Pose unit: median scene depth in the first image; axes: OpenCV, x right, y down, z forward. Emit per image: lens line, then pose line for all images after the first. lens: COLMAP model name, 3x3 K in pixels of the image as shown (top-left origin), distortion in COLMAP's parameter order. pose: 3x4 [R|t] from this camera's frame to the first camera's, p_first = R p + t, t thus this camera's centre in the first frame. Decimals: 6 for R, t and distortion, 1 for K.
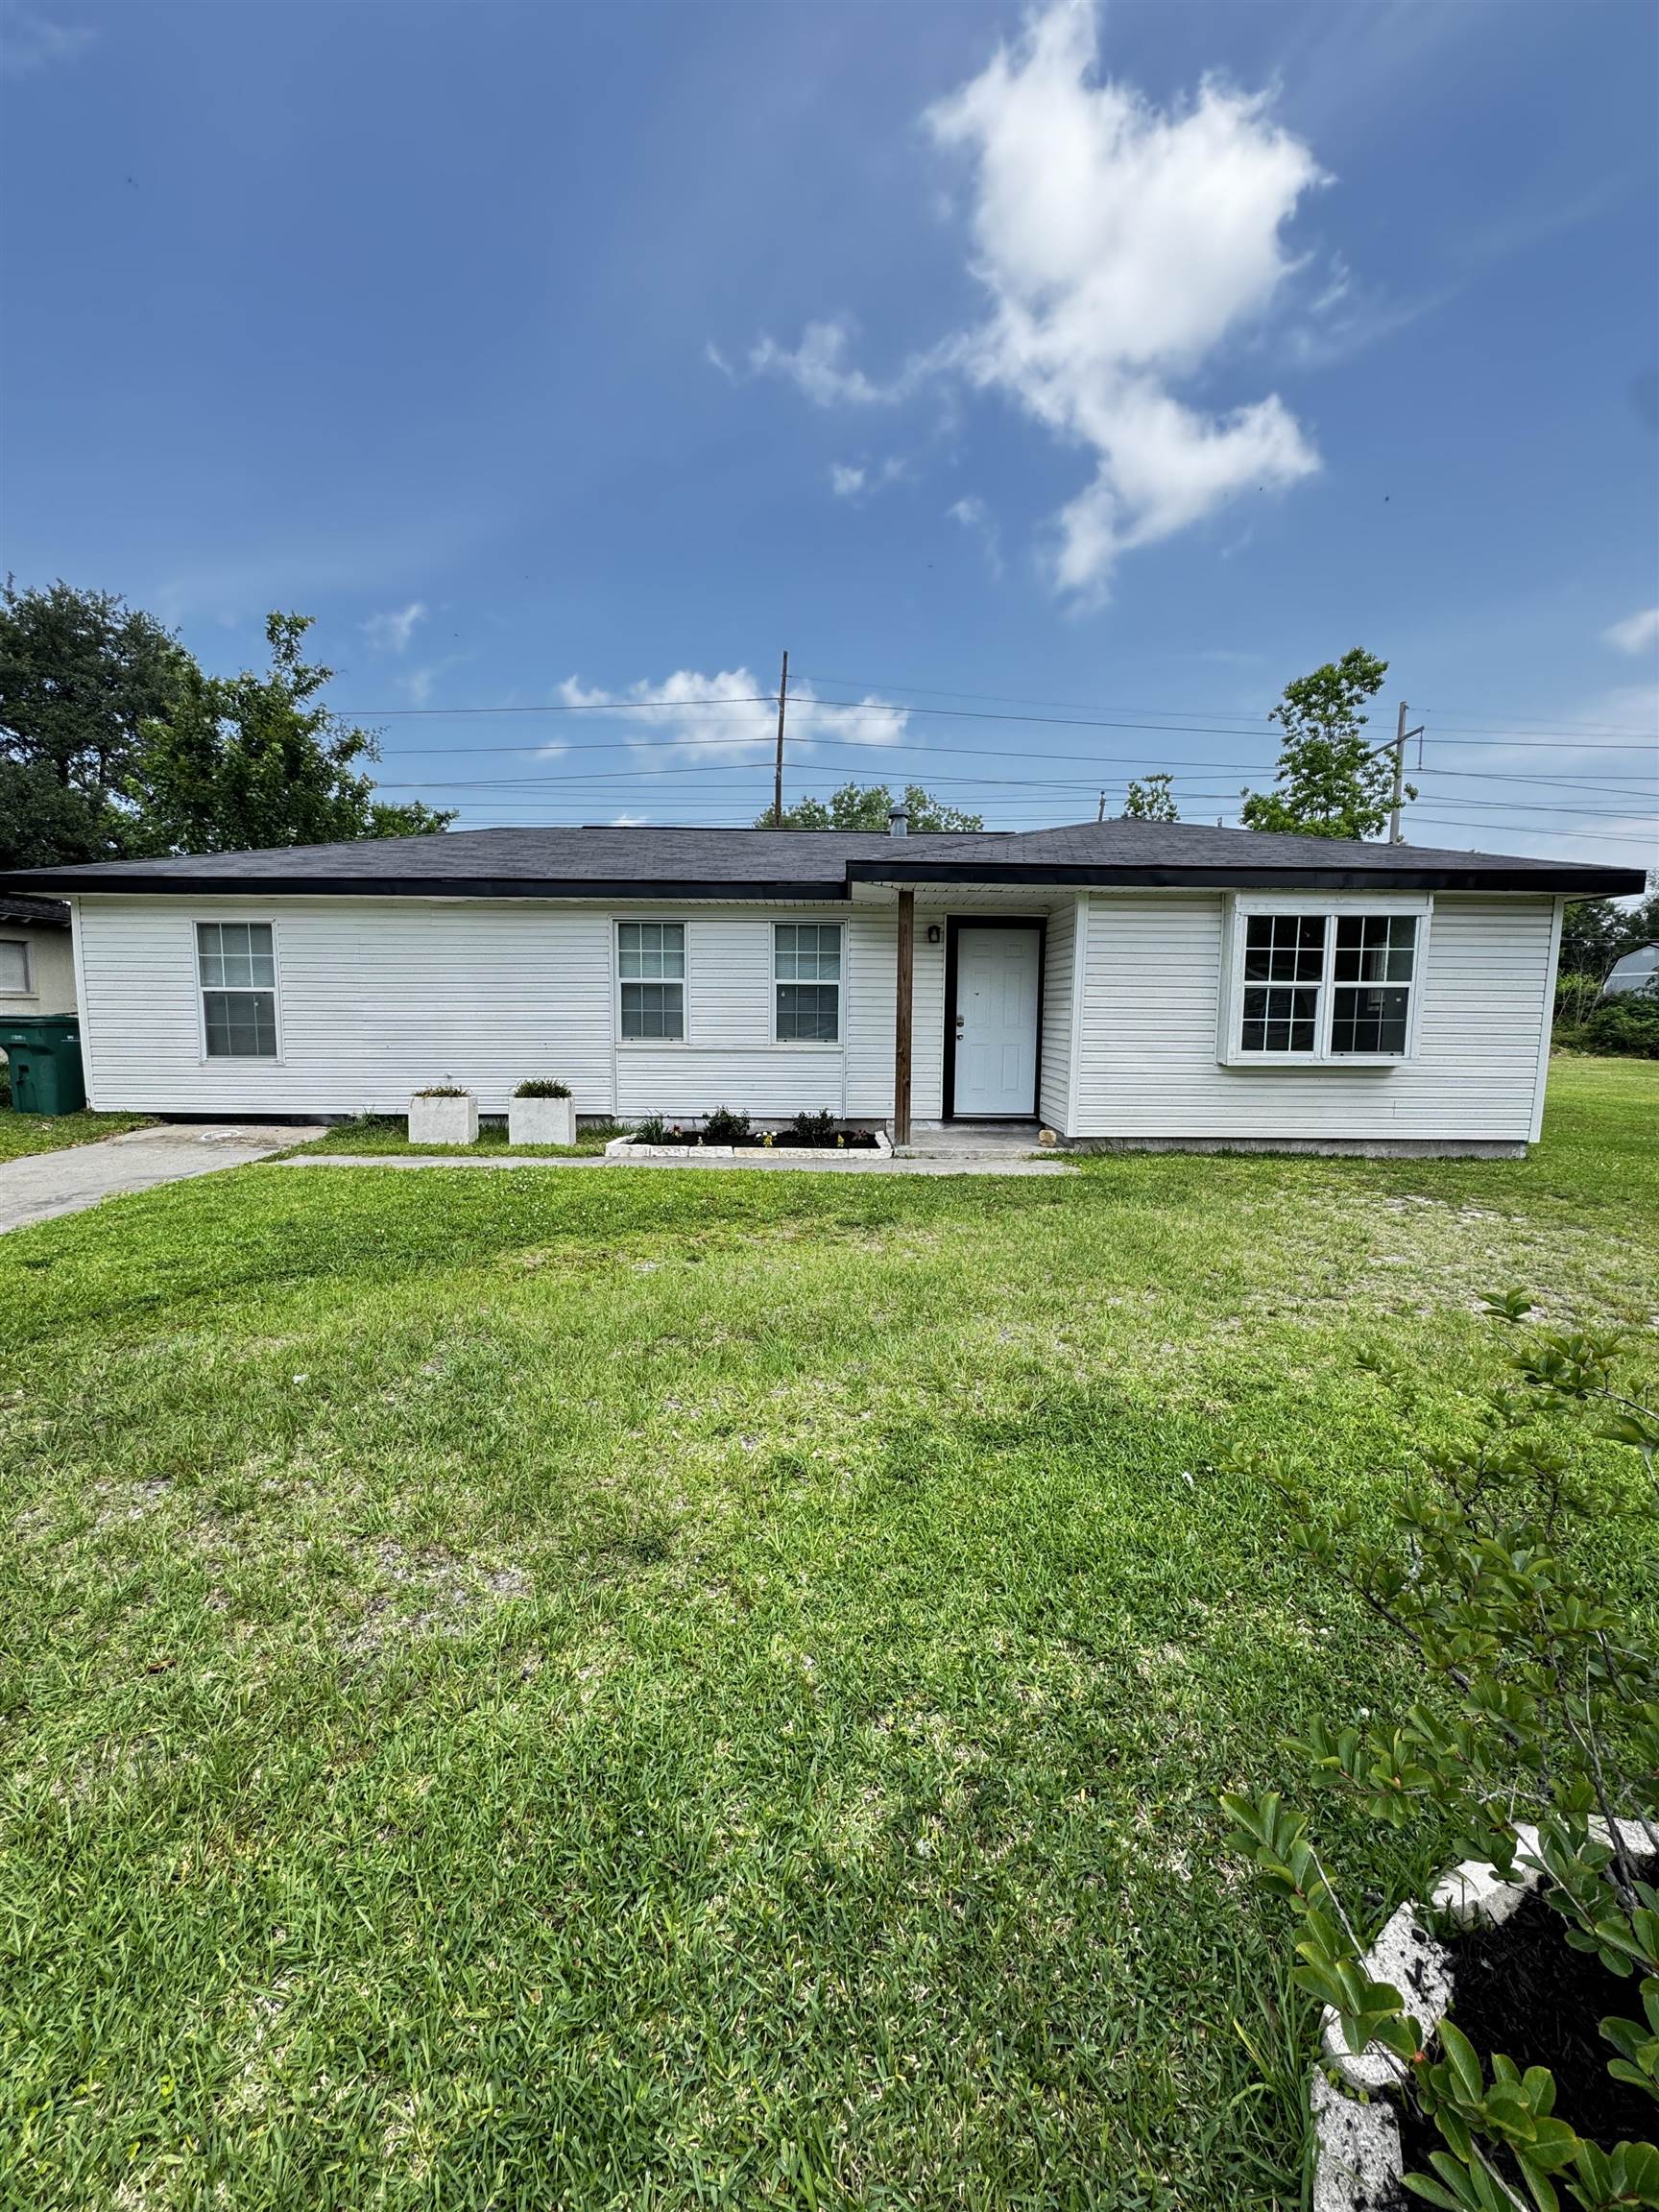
lens RADIAL K [[891.4, 0, 824.8], [0, 891.4, 1101.3], [0, 0, 1]] dist [-0.014755, 0.000241]
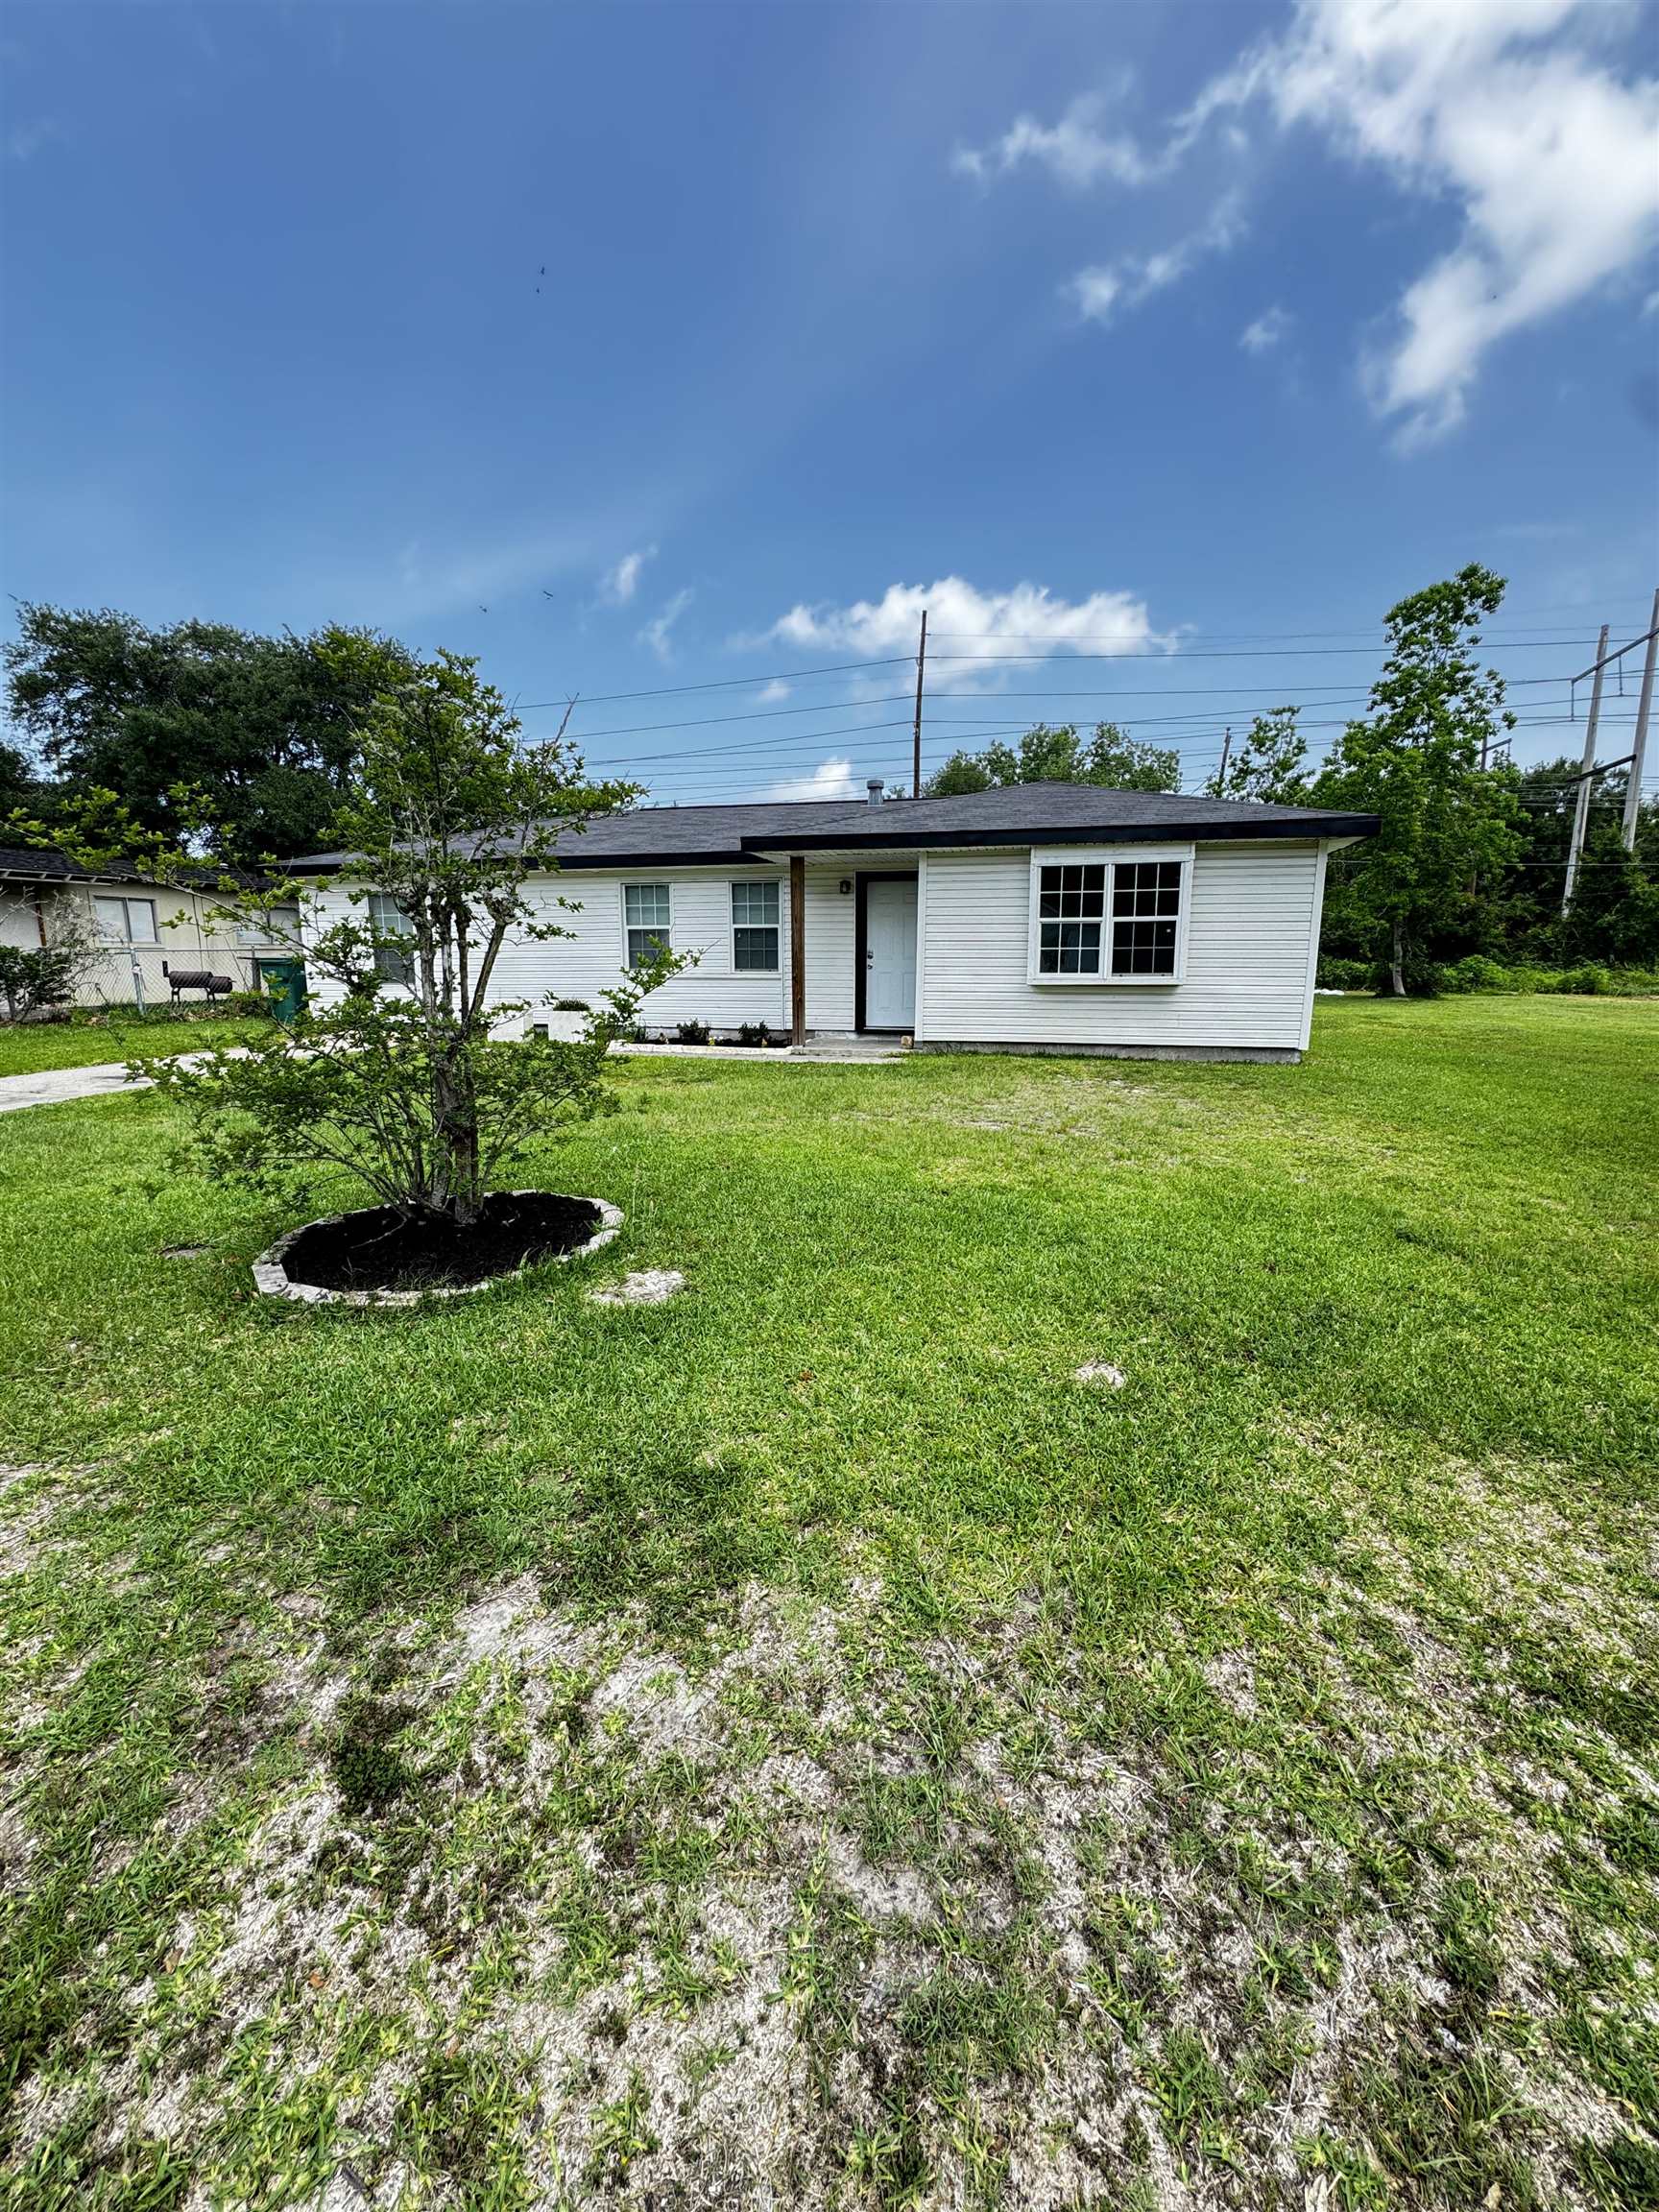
lens RADIAL K [[891.4, 0, 833.2], [0, 891.4, 1107.3], [0, 0, 1]] dist [-0.014755, 0.000241]
pose [[0.970204, 0.028965, -0.240553, 0.475346], [-0.013720, 0.997803, 0.064809, 0.055478], [0.241902, -0.059577, 0.968470, -0.319184]]
